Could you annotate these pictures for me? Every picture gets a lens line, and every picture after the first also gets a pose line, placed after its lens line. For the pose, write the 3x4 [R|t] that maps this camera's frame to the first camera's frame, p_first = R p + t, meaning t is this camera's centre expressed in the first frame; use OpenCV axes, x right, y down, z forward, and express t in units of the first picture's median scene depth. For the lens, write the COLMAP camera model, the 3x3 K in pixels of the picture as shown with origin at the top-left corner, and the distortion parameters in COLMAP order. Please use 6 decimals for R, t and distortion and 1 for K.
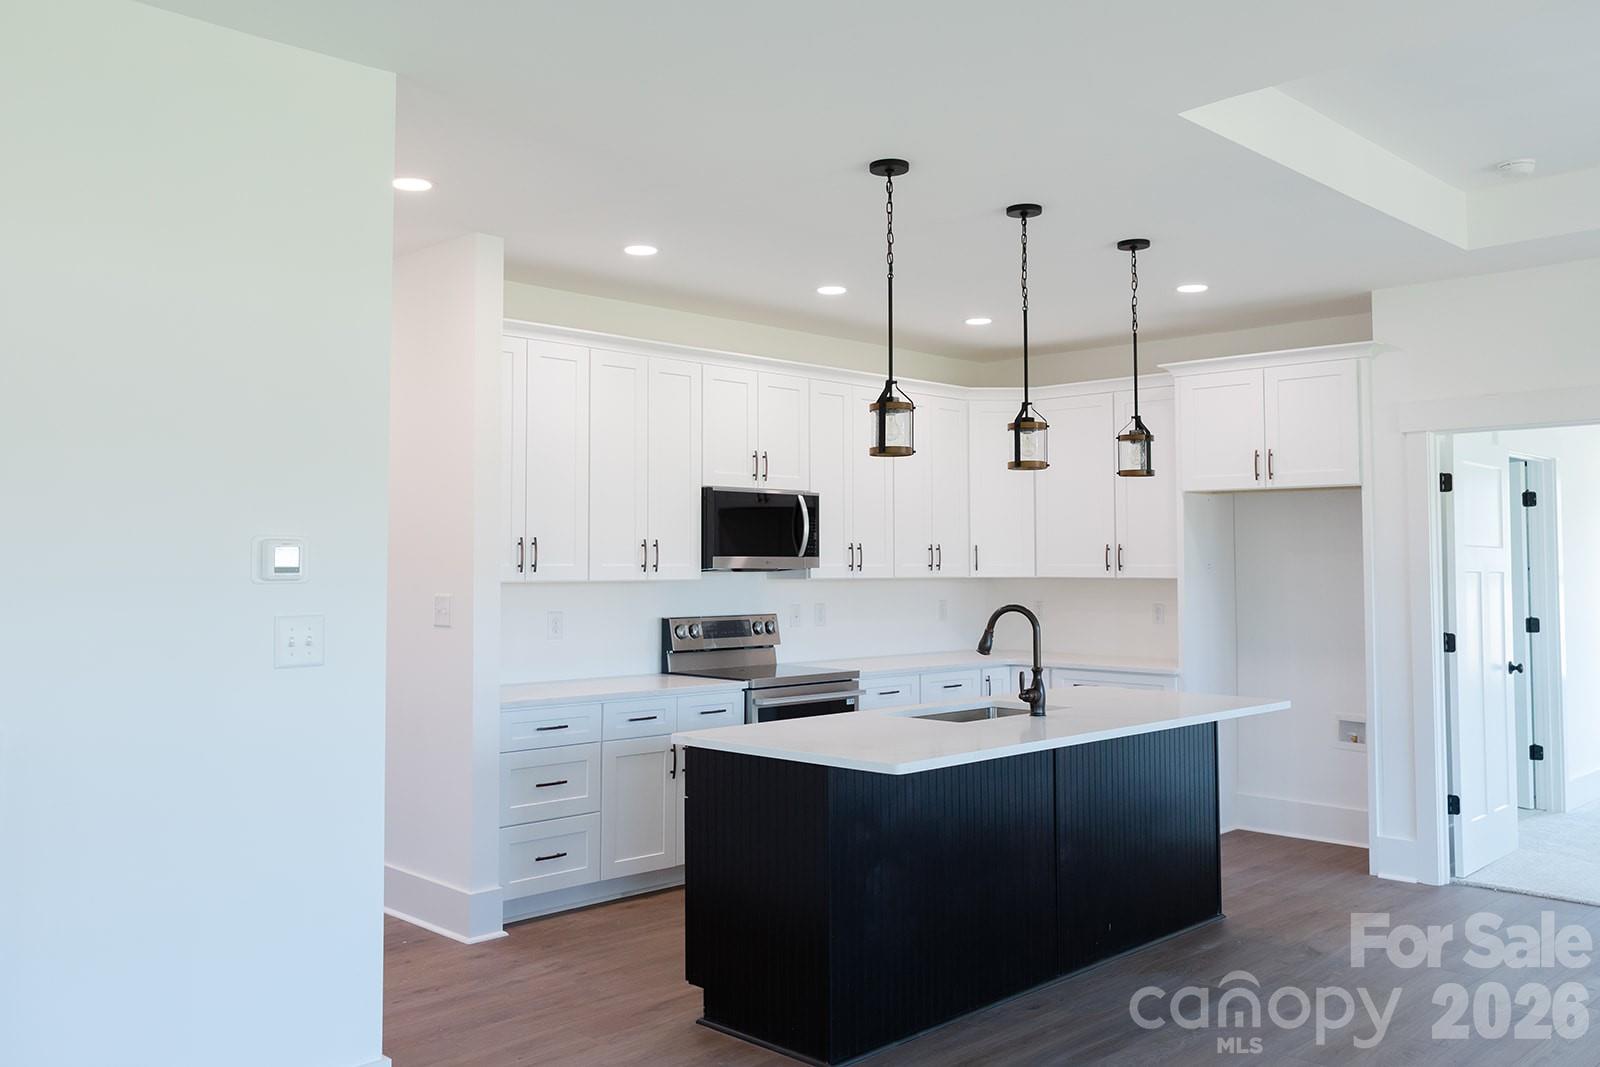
lens RADIAL K [[1321.4, 0, 757.1], [0, 1321.4, 492.7], [0, 0, 1]] dist [0.000653, -0.000544]
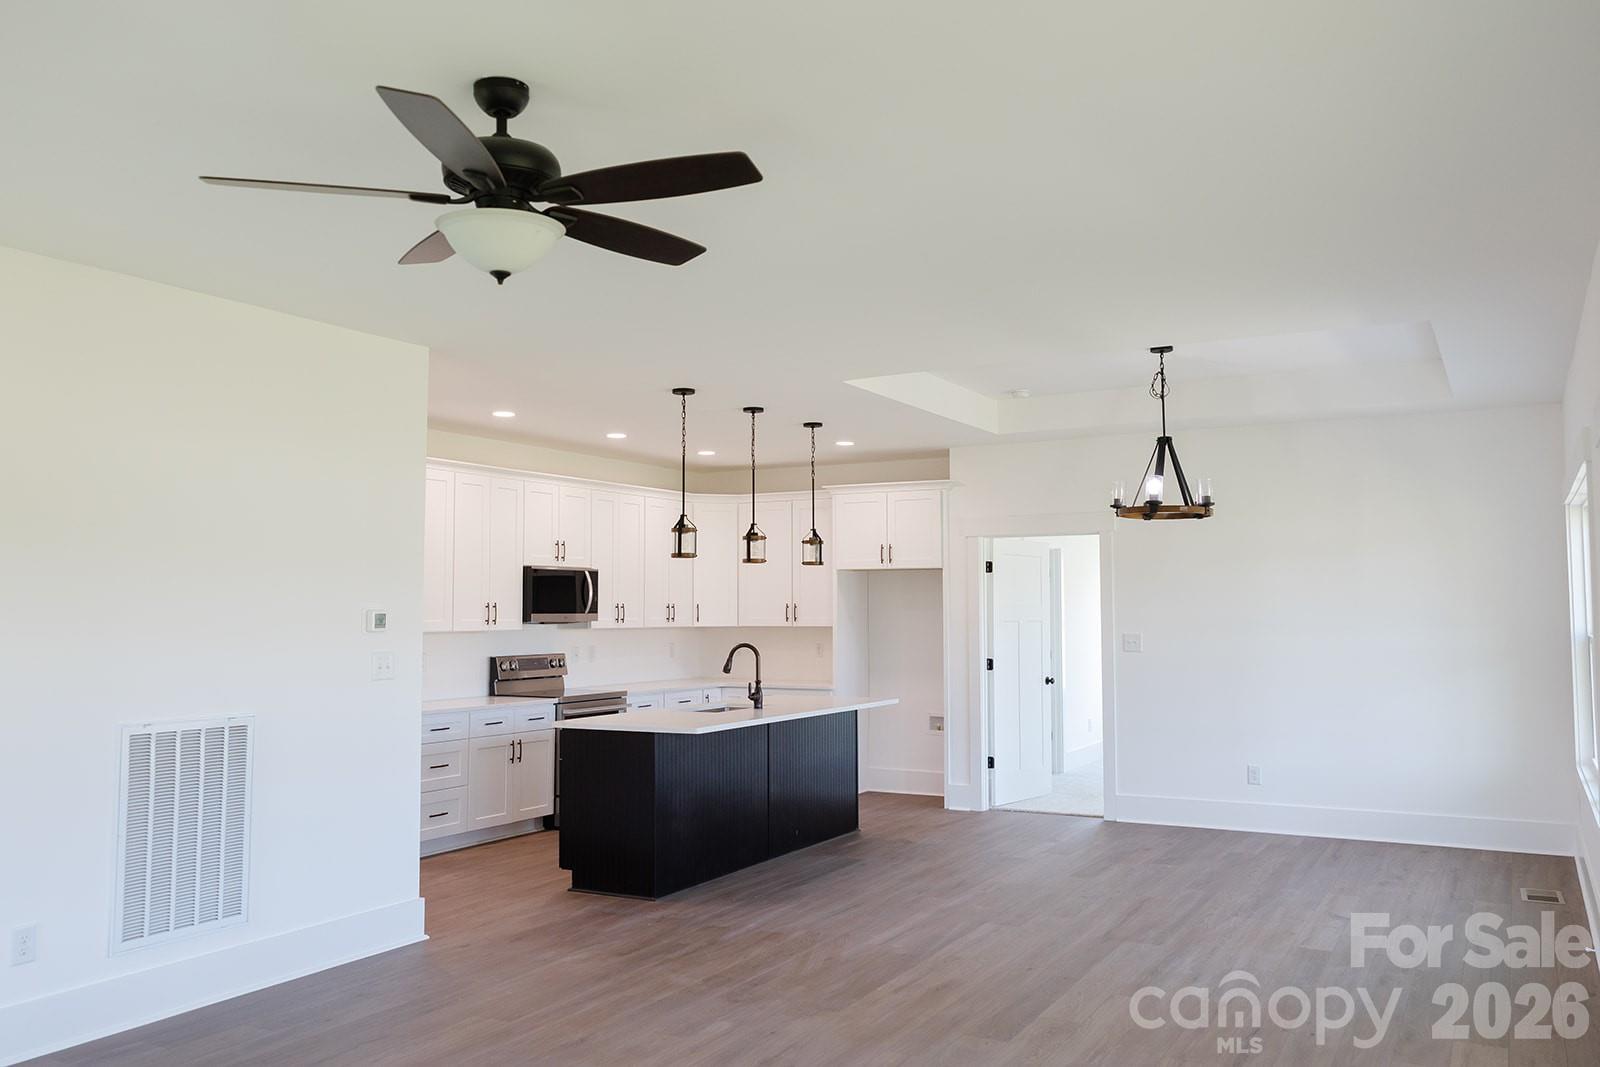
lens RADIAL K [[1283.6, 0, 793.3], [0, 1283.6, 527.1], [0, 0, 1]] dist [0.000603, -0.000337]
pose [[0.958386, 0.015087, 0.285076, -0.167790], [-0.011591, 0.999836, -0.013949, -0.032221], [-0.285240, 0.010064, 0.958403, -0.458337]]
